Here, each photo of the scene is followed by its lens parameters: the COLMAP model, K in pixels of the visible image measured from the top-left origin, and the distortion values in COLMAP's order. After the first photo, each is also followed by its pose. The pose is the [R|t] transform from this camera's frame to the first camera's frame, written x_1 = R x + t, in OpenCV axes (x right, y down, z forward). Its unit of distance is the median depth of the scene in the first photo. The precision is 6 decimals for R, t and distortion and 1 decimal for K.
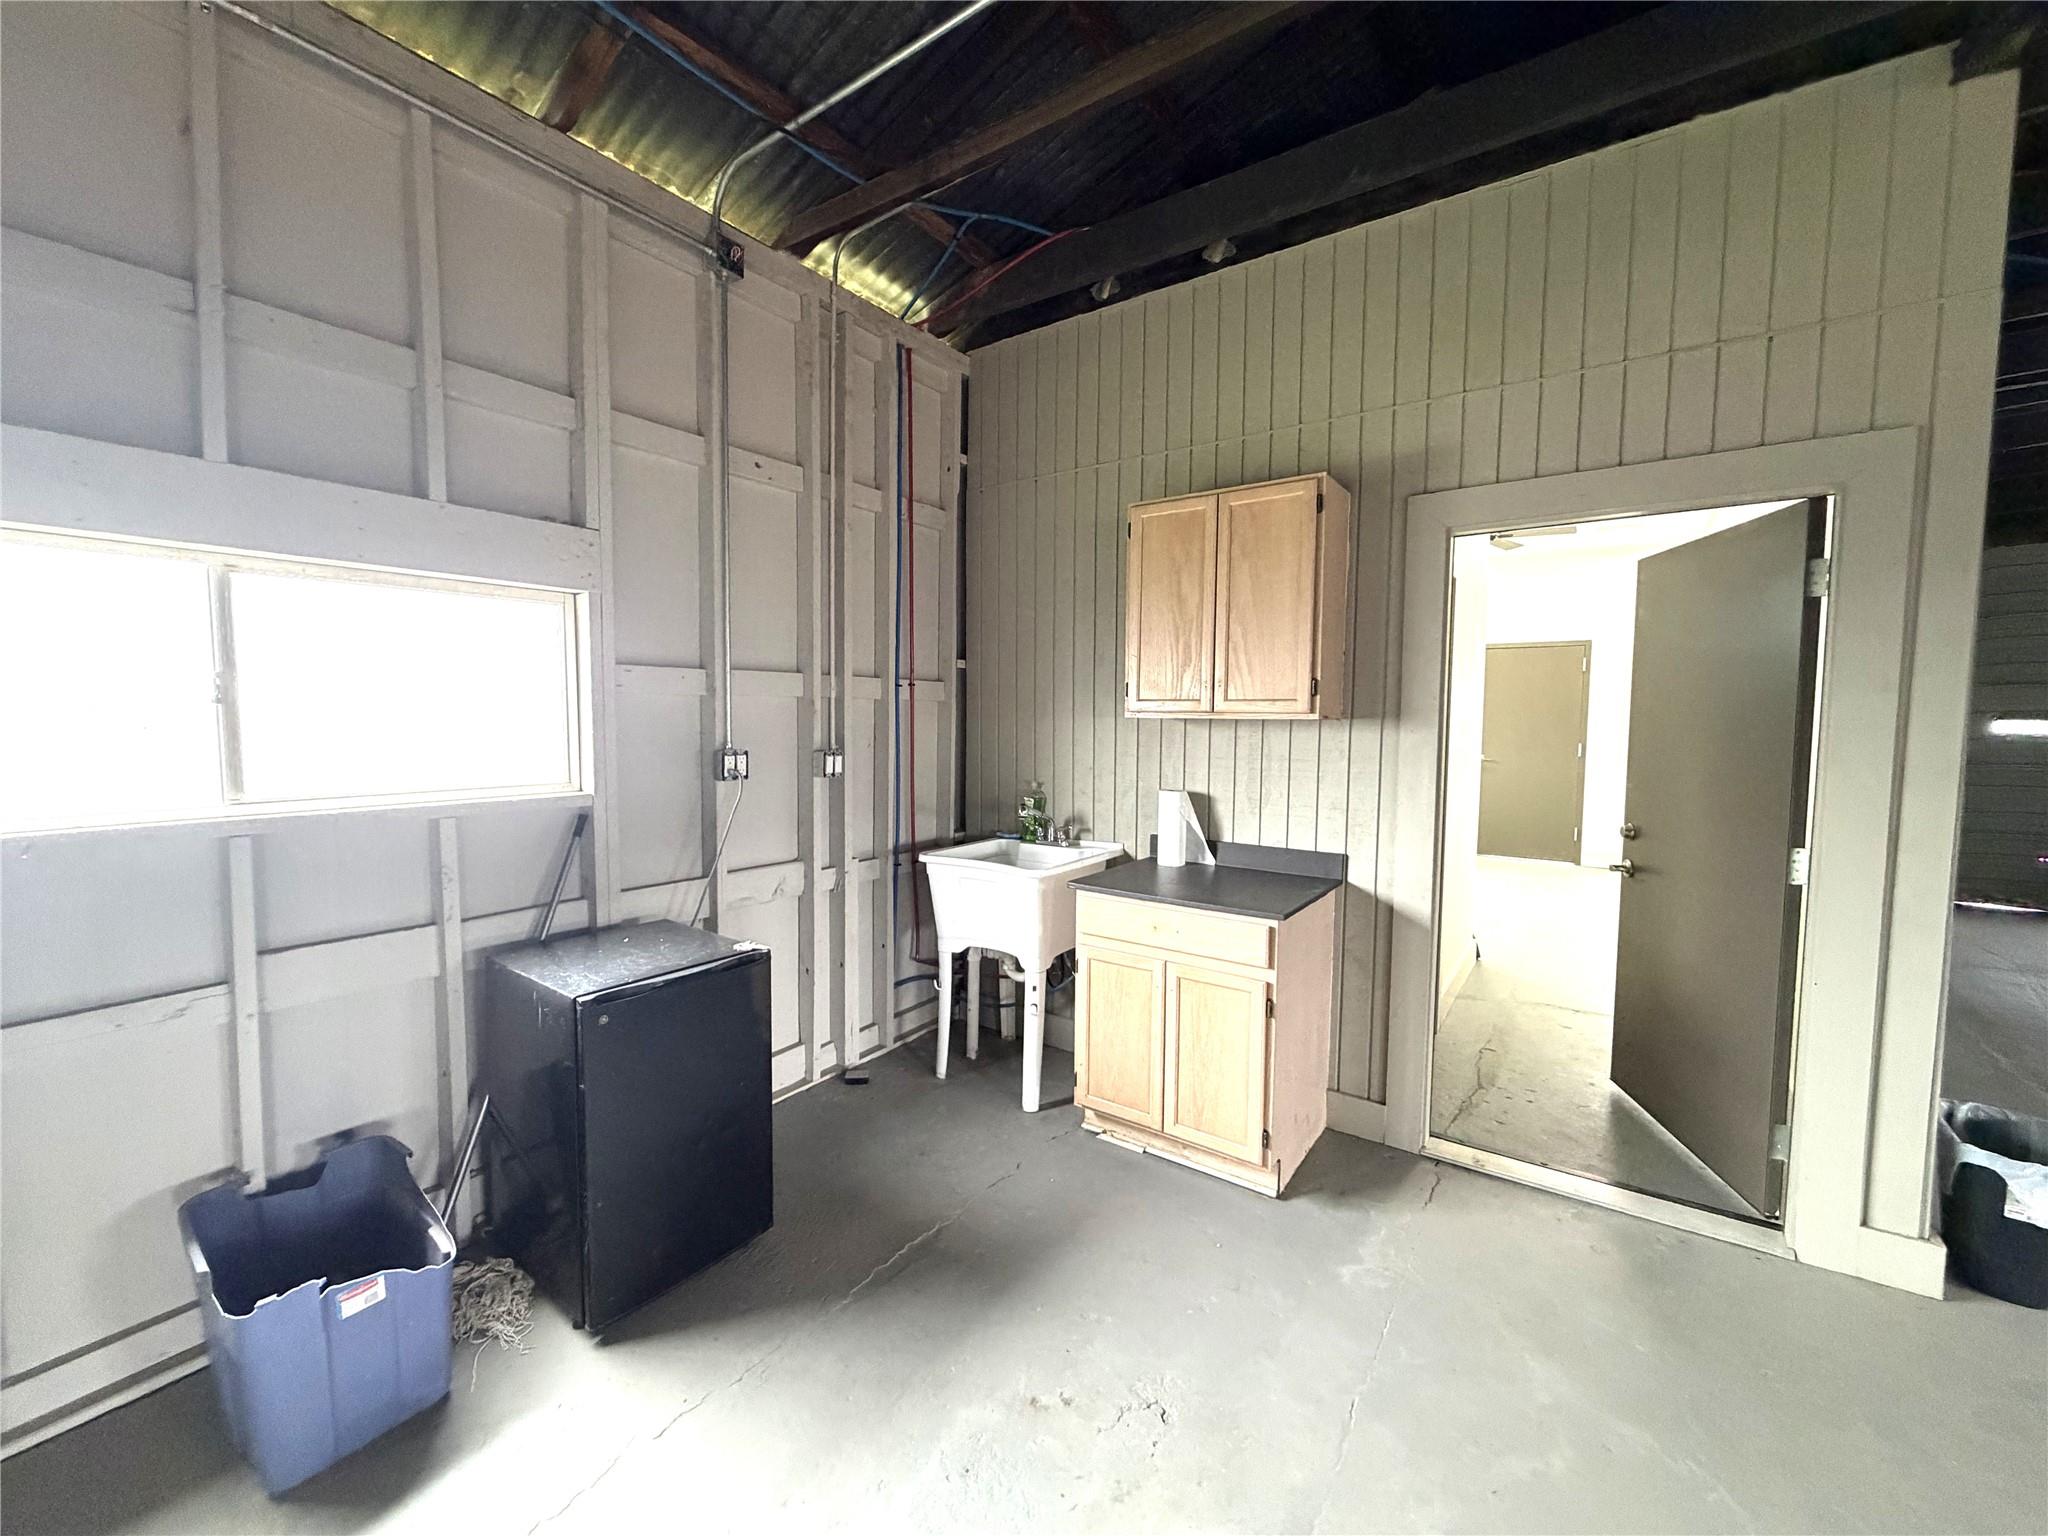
lens RADIAL K [[827.1, 0, 1026.7], [0, 827.1, 765.3], [0, 0, 1]] dist [0.000037, 0.000005]
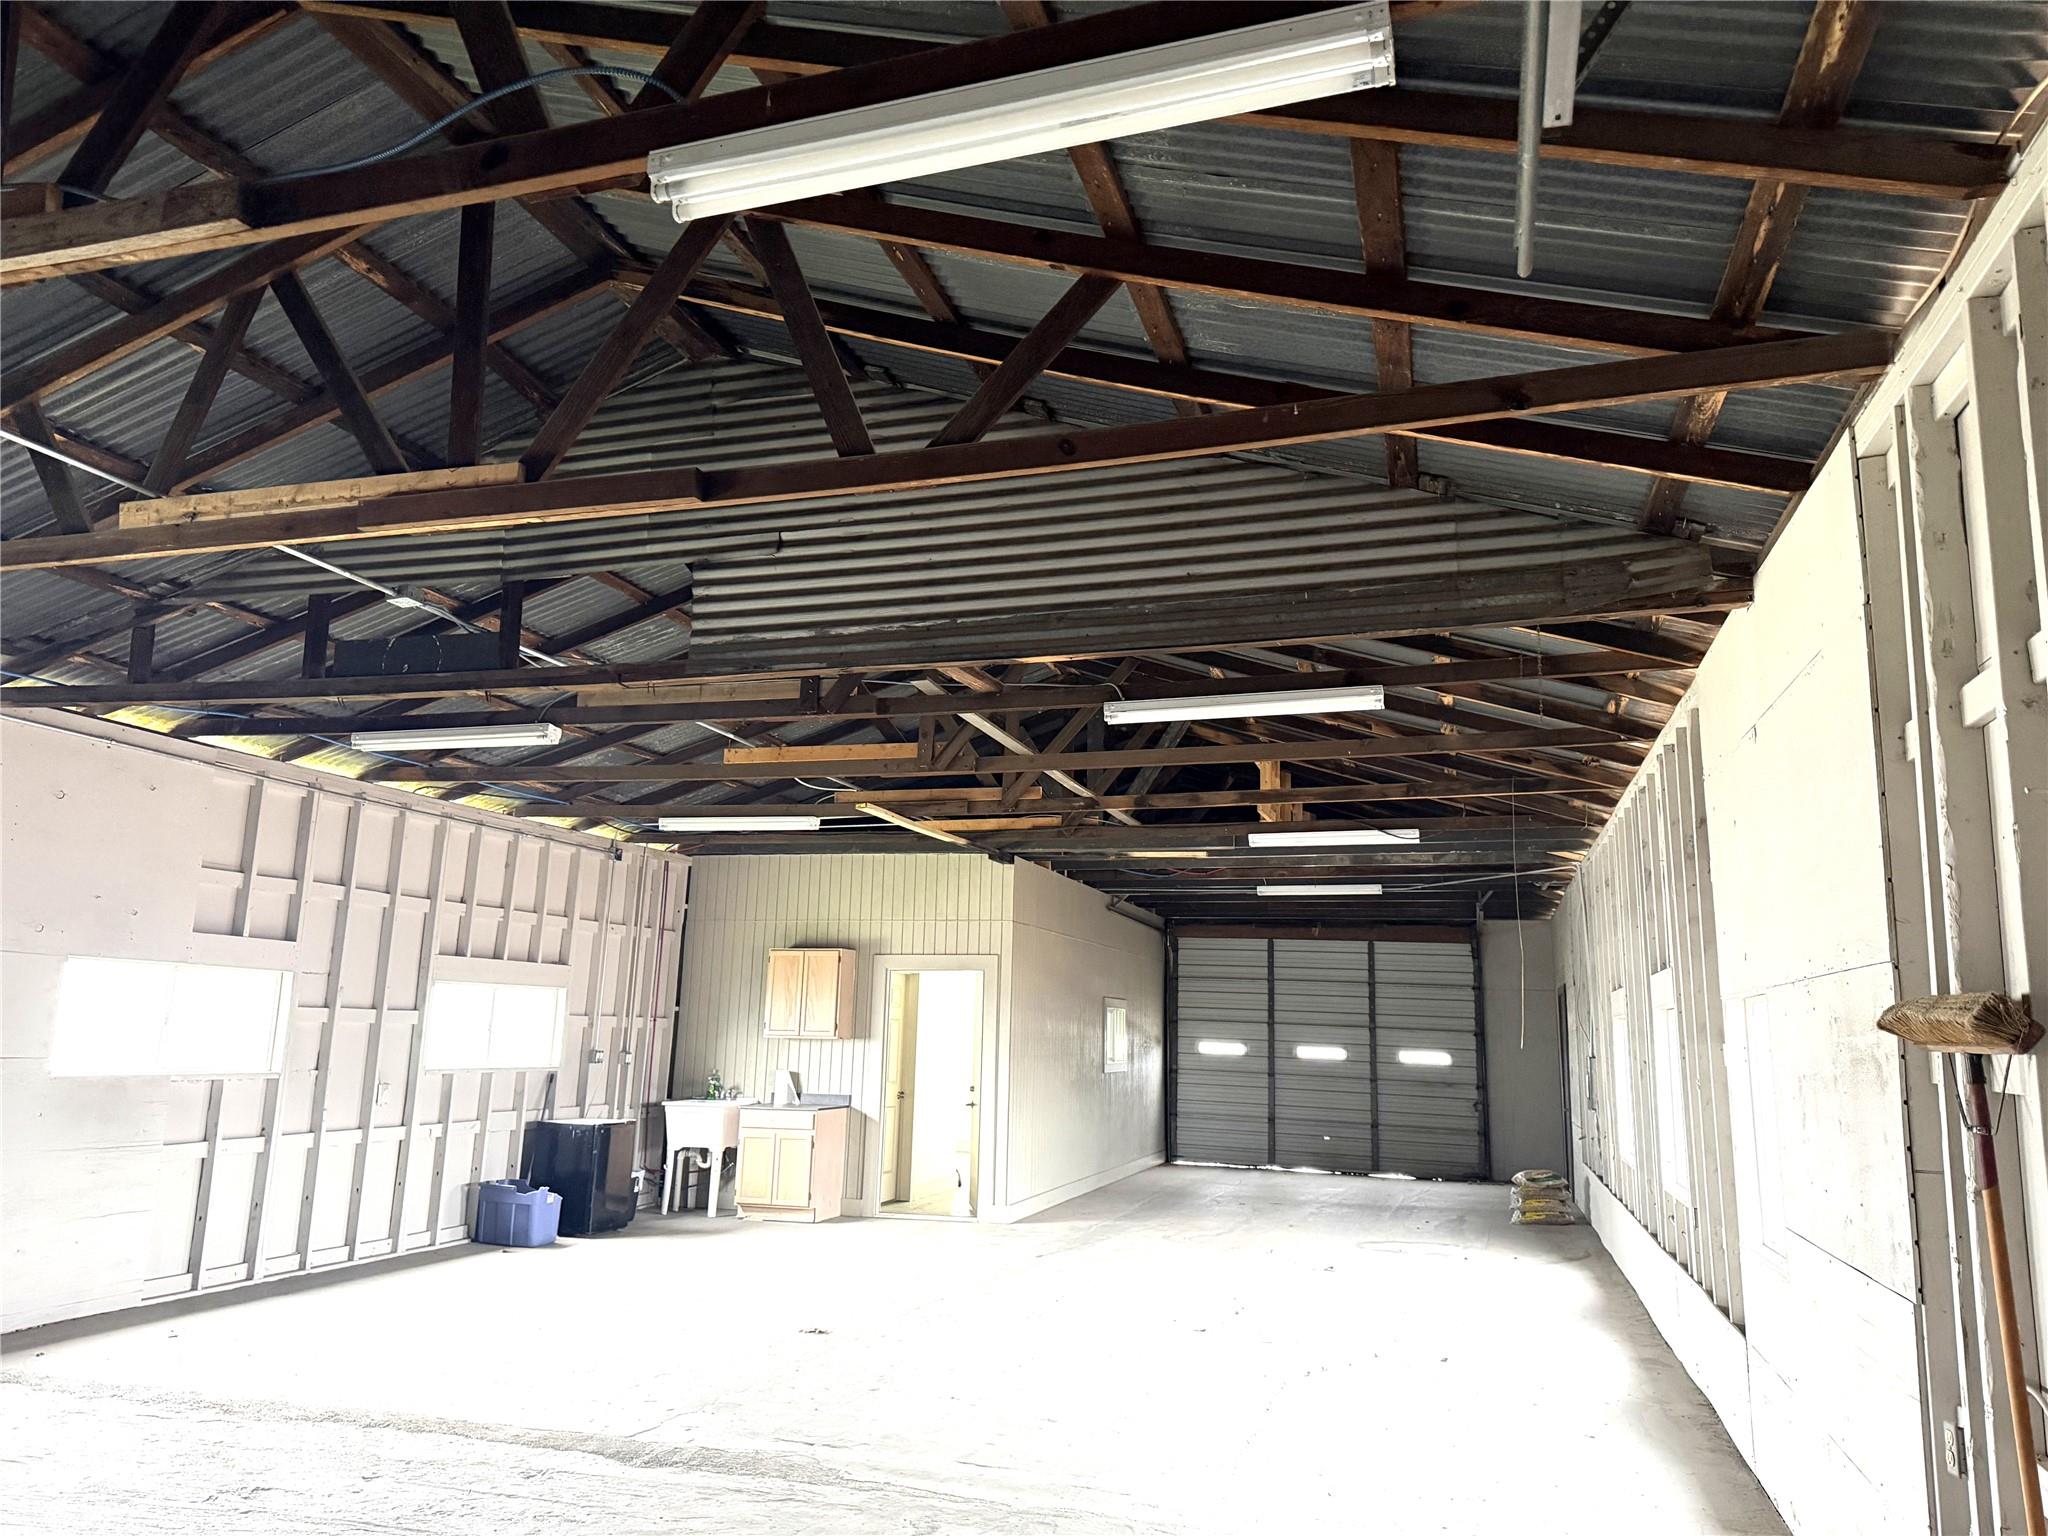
lens RADIAL K [[1424.9, 0, 1028.3], [0, 1424.9, 774.7], [0, 0, 1]] dist [0.216727, -0.405473]
pose [[0.948659, 0.072437, 0.307895, -0.486011], [0.002444, 0.971716, -0.236141, 0.189495], [-0.316292, 0.224770, 0.921650, -3.199981]]
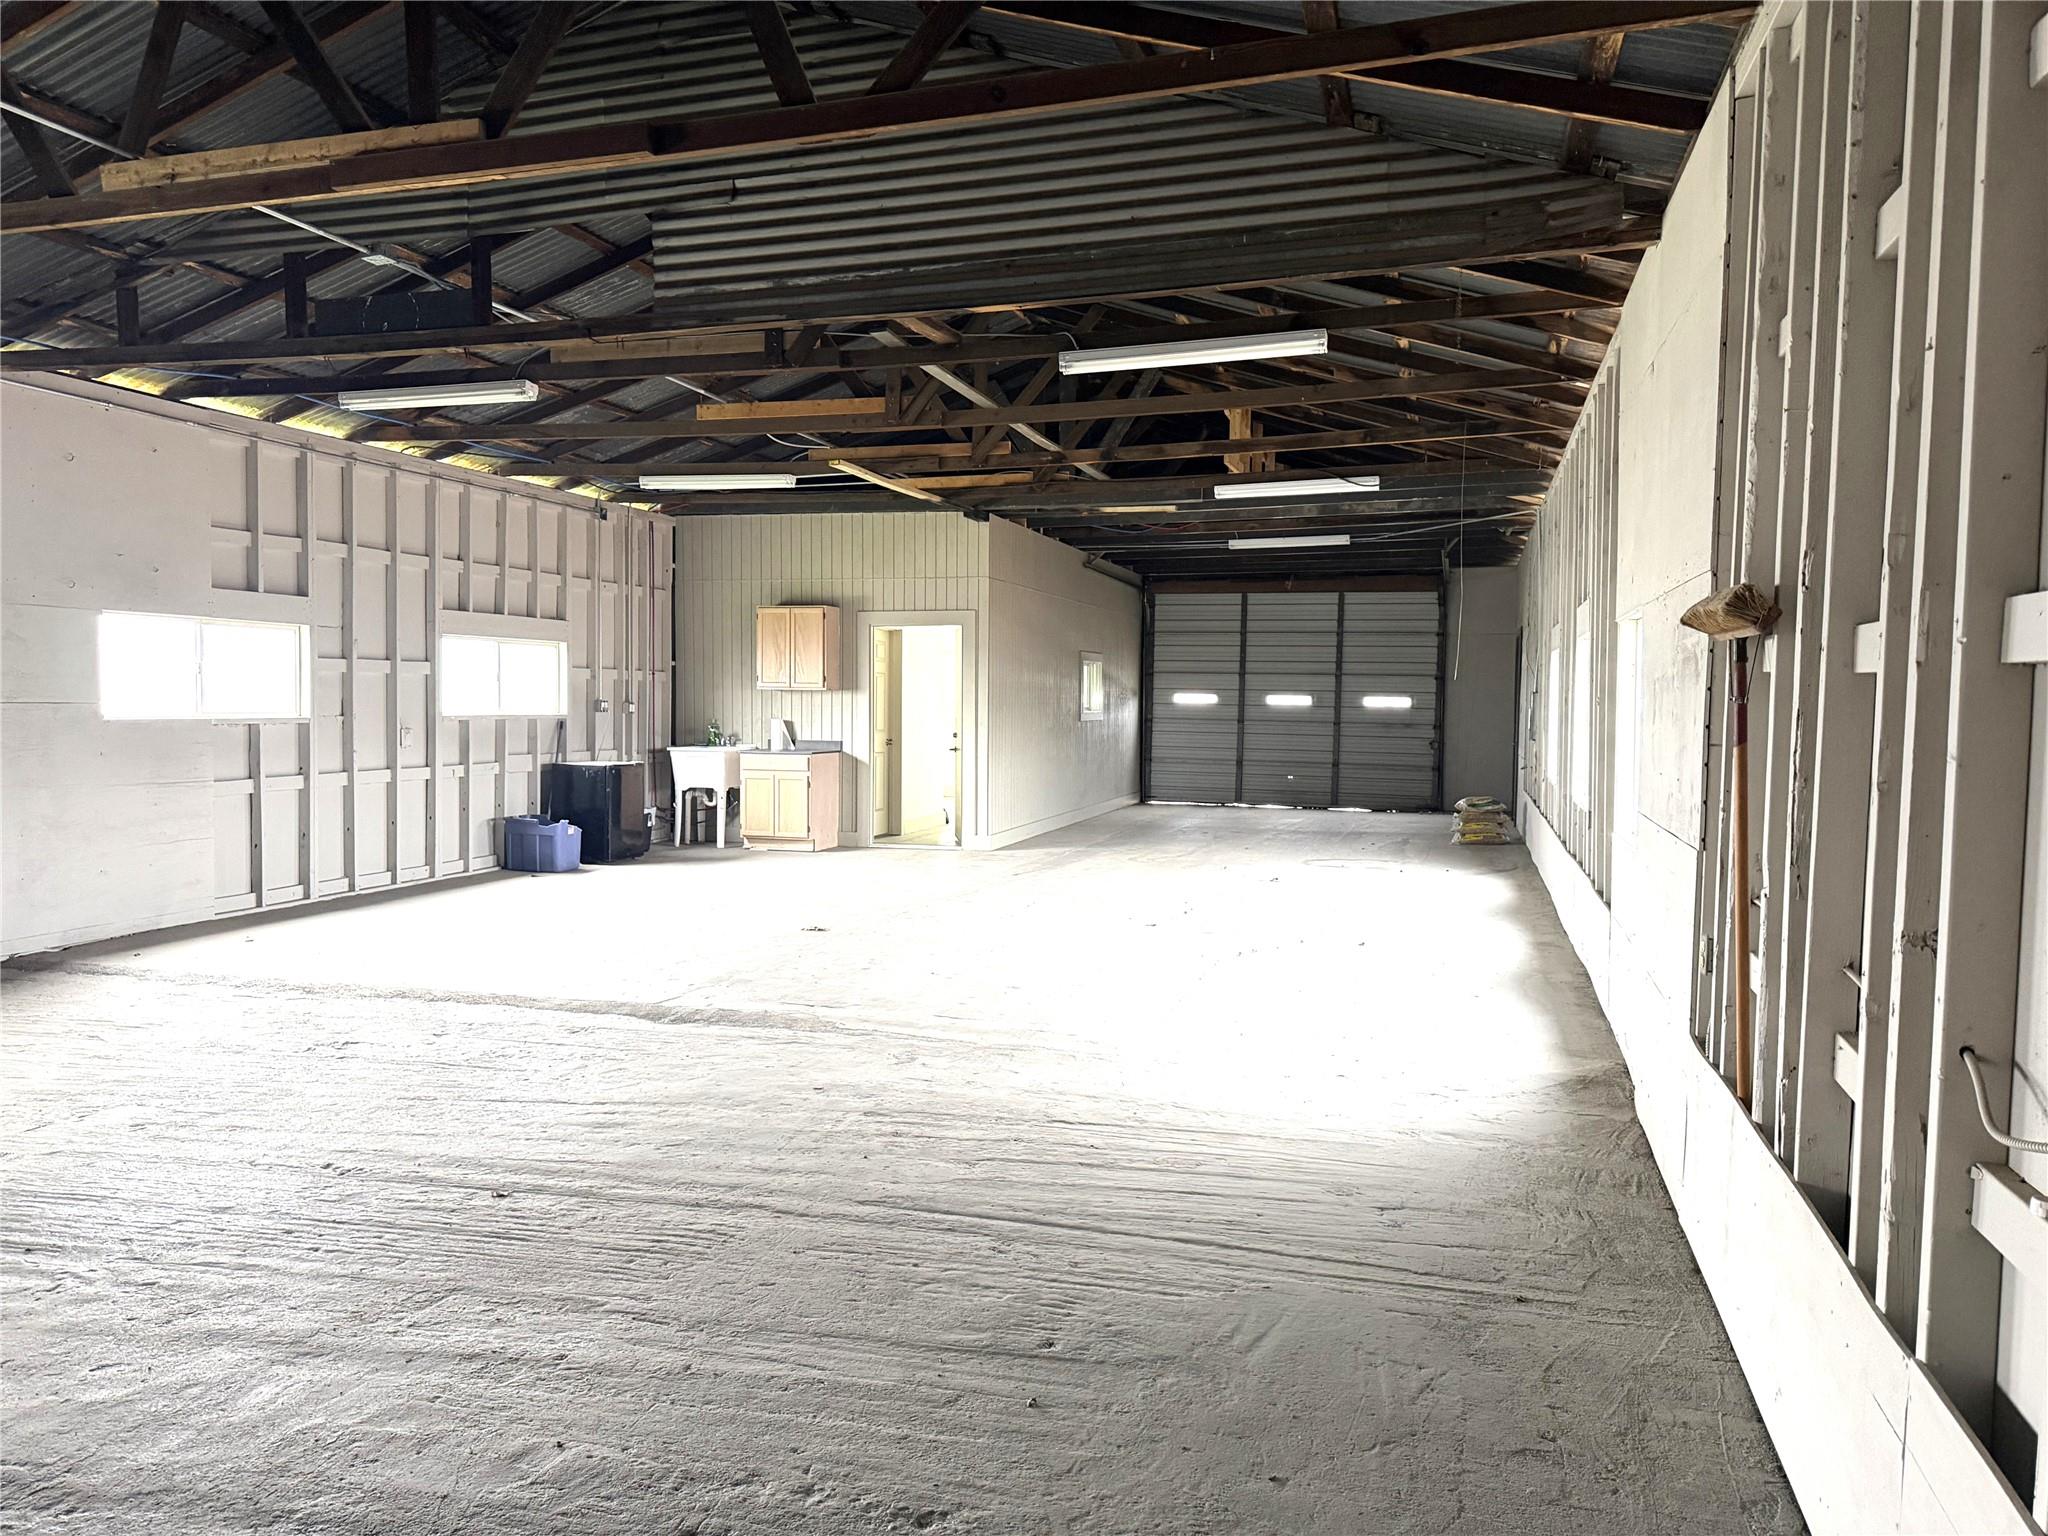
lens RADIAL K [[1431.6, 0, 1018.2], [0, 1431.6, 774.1], [0, 0, 1]] dist [0.117575, -0.168953]
pose [[0.949666, -0.014001, 0.312951, -0.492977], [0.017032, 0.999831, -0.006954, 0.243051], [-0.312800, 0.011934, 0.949744, -3.372145]]
